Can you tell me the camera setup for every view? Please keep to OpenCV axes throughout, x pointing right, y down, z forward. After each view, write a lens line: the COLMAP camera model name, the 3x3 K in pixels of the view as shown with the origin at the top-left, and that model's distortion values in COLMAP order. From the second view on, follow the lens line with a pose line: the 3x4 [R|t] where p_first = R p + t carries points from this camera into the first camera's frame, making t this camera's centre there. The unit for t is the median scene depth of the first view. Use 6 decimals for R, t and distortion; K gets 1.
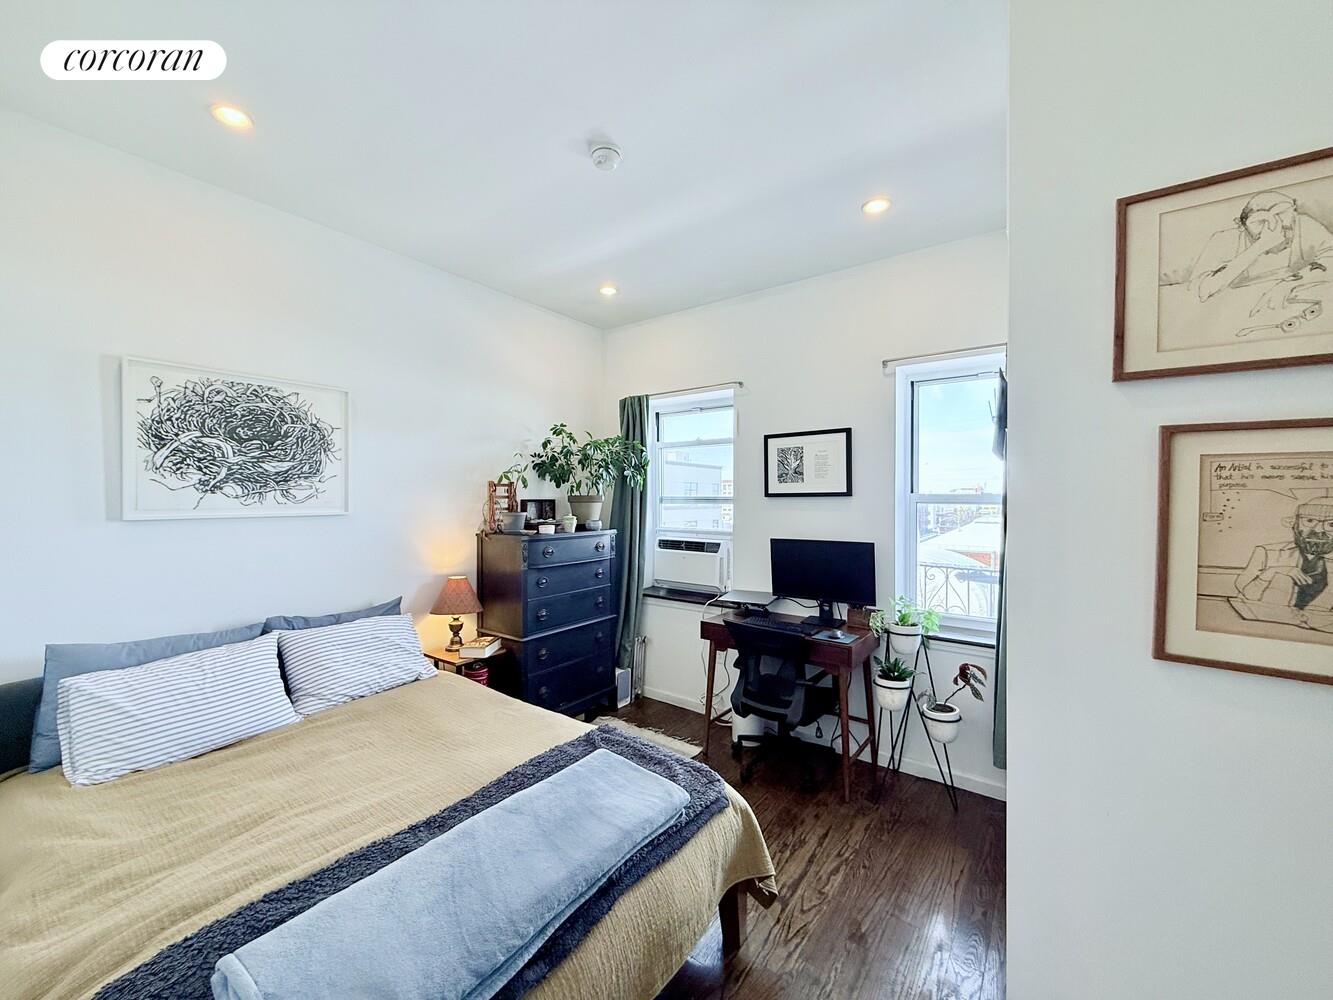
lens RADIAL K [[530.3, 0, 660.1], [0, 530.3, 499.2], [0, 0, 1]] dist [-0.000678, 0.000279]
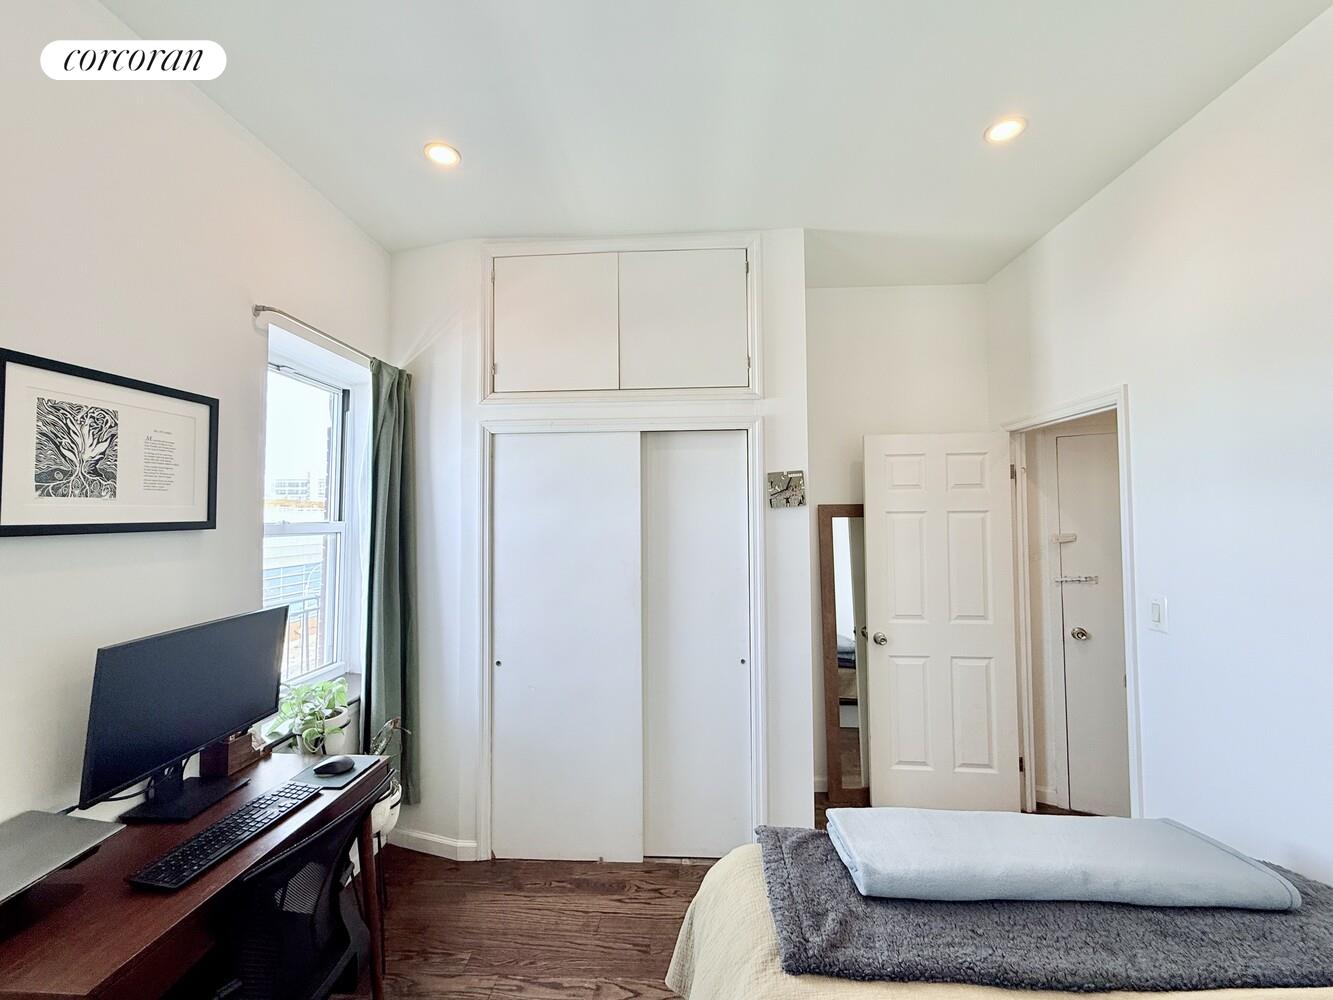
lens RADIAL K [[530.3, 0, 671.9], [0, 530.3, 495.1], [0, 0, 1]] dist [-0.000678, 0.000279]
pose [[-0.571188, 0.034780, 0.820082, -0.364148], [0.006620, 0.999265, -0.037768, -0.018327], [-0.820792, -0.016144, -0.570999, 1.027072]]
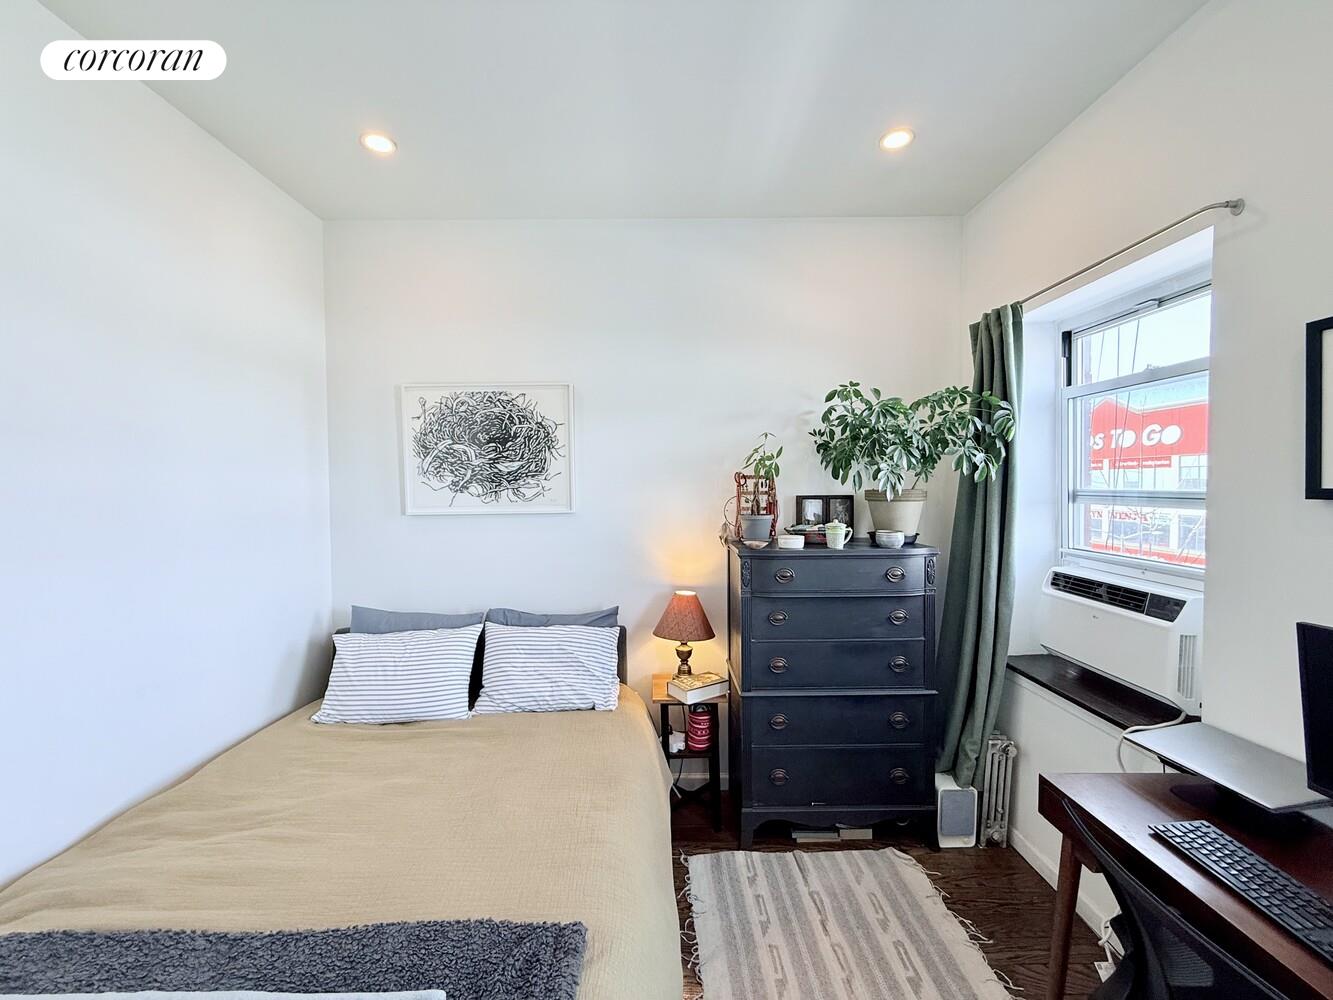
lens RADIAL K [[530.3, 0, 660.4], [0, 530.3, 498.9], [0, 0, 1]] dist [-0.000678, 0.000279]
pose [[0.601479, 0.016896, -0.798710, 0.269757], [0.007703, 0.999607, 0.026947, -0.020811], [0.798852, -0.022360, 0.601112, 0.539404]]
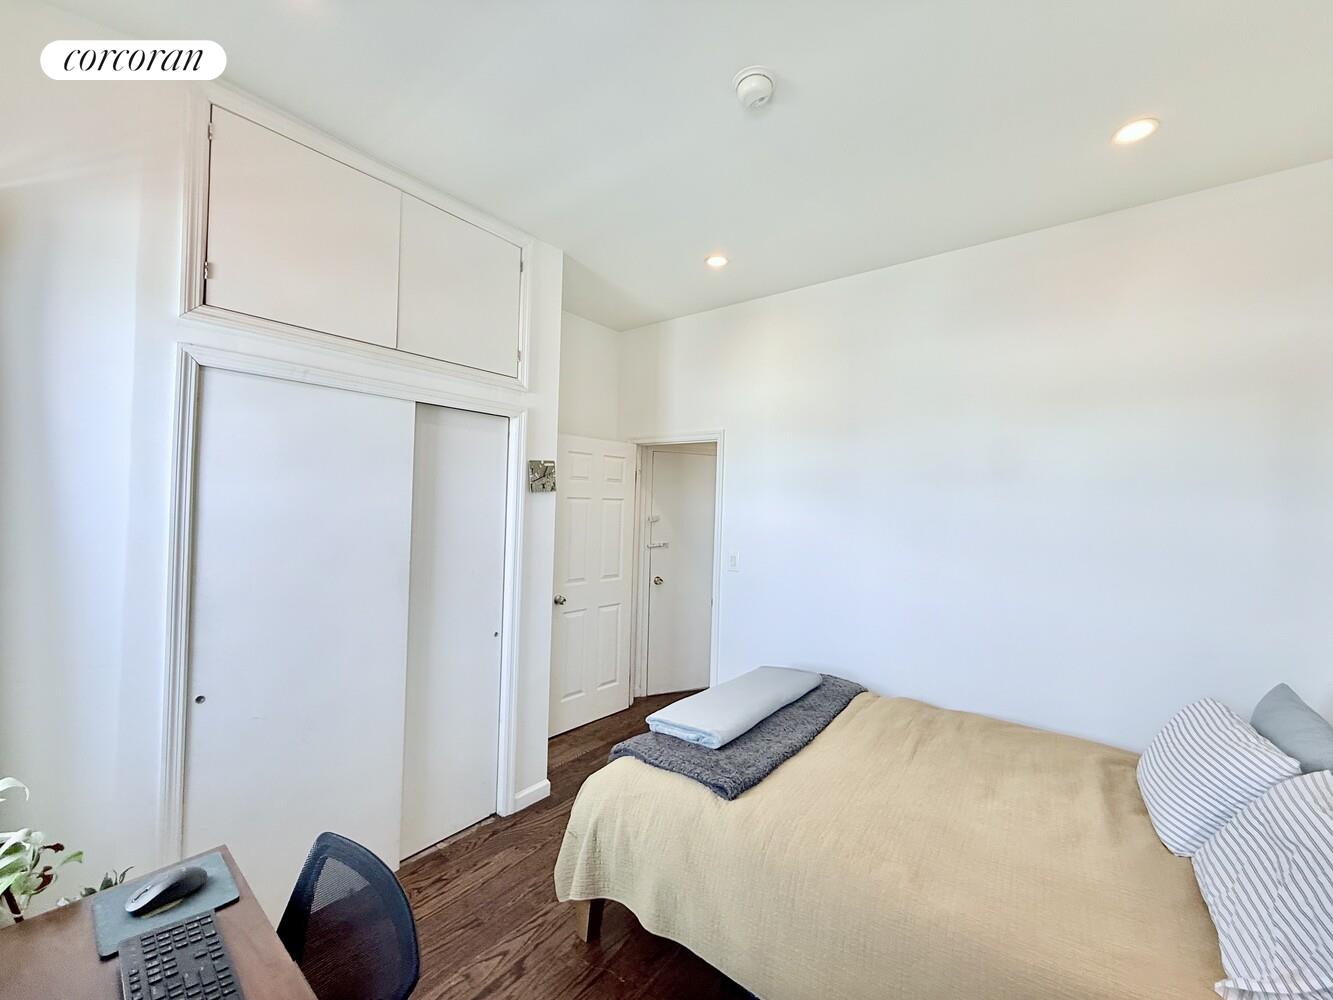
lens RADIAL K [[530.3, 0, 631.6], [0, 530.3, 492.3], [0, 0, 1]] dist [-0.000678, 0.000279]
pose [[-0.998371, -0.033724, 0.046019, 0.019666], [-0.034423, 0.999302, -0.014499, -0.020820], [-0.045498, -0.016060, -0.998835, 1.348808]]
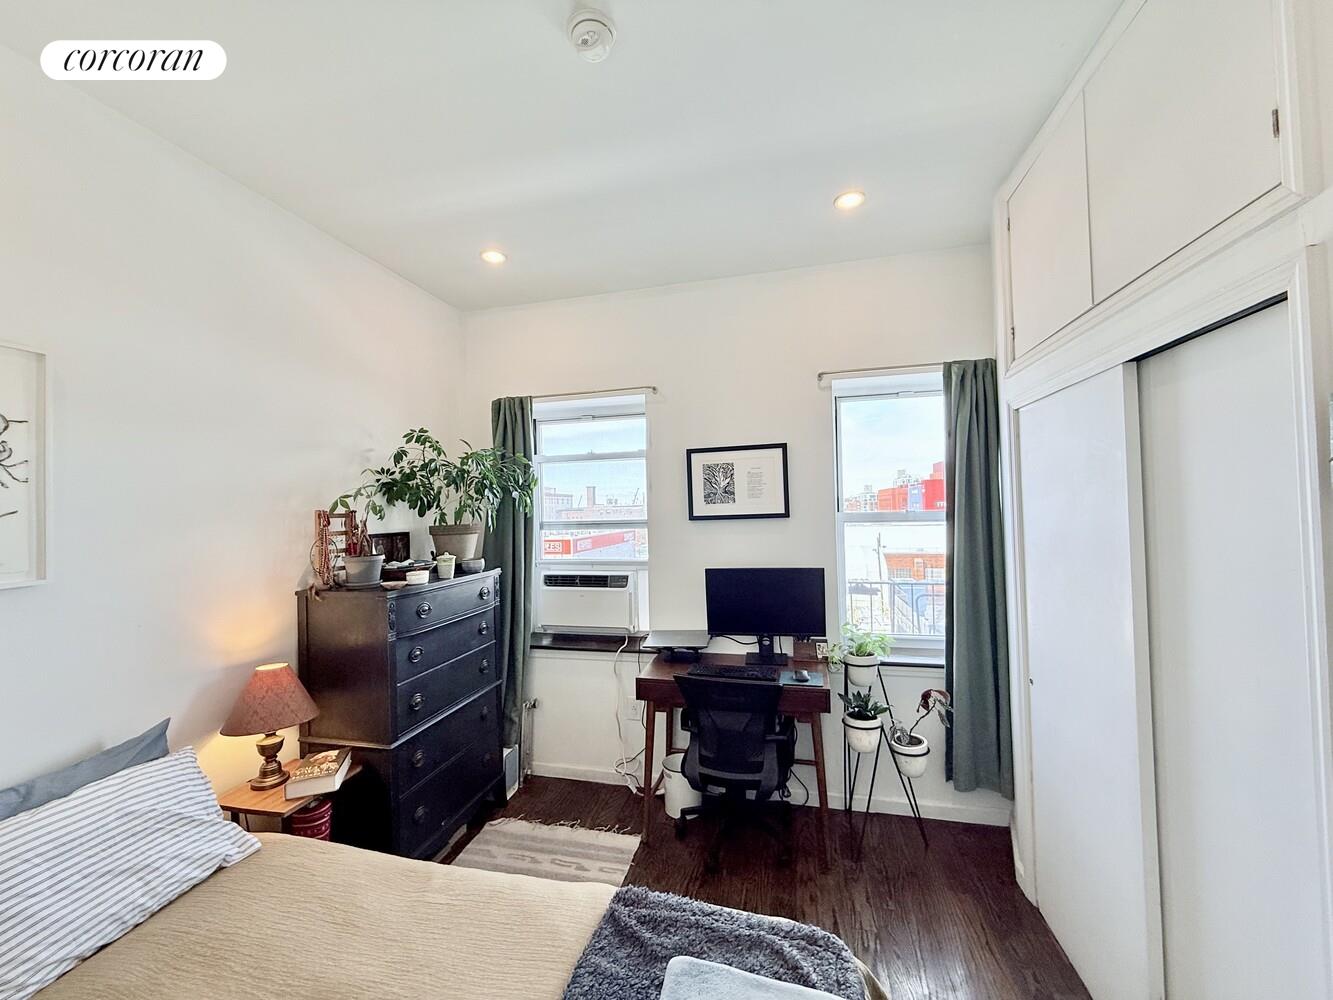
lens RADIAL K [[530.3, 0, 661.1], [0, 530.3, 498.8], [0, 0, 1]] dist [-0.000678, 0.000279]
pose [[0.921408, -0.017976, 0.388181, -0.221046], [0.027889, 0.999413, -0.019918, -0.028625], [-0.387595, 0.029178, 0.921368, 0.265452]]
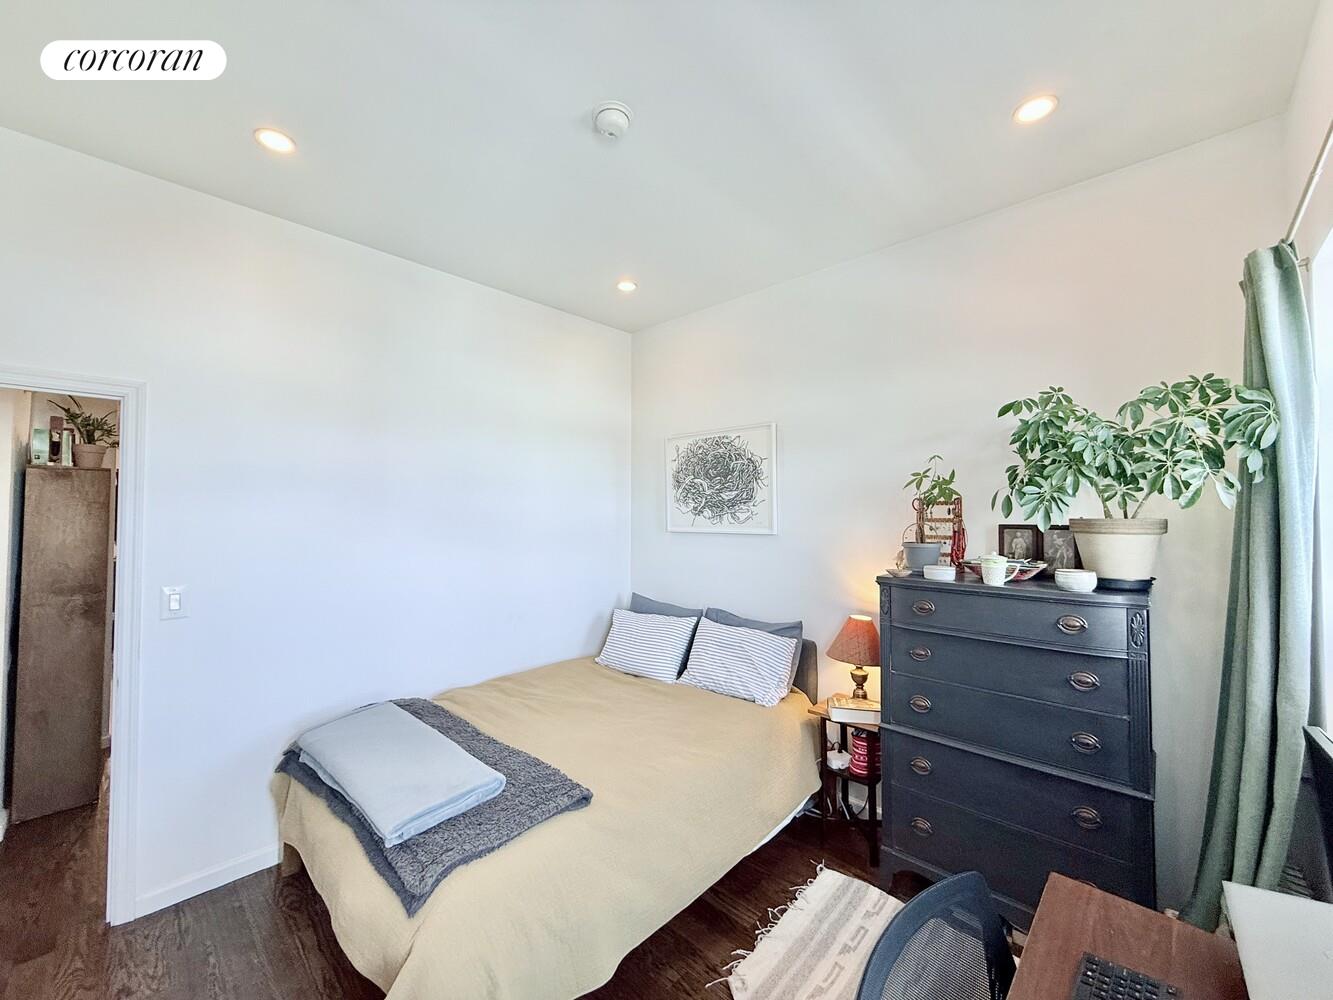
lens RADIAL K [[530.3, 0, 658.9], [0, 530.3, 499.3], [0, 0, 1]] dist [-0.000678, 0.000279]
pose [[-0.119991, -0.025367, -0.992451, 0.533311], [-0.002154, 0.999678, -0.025292, -0.016038], [0.992773, -0.000897, -0.120007, 0.878674]]
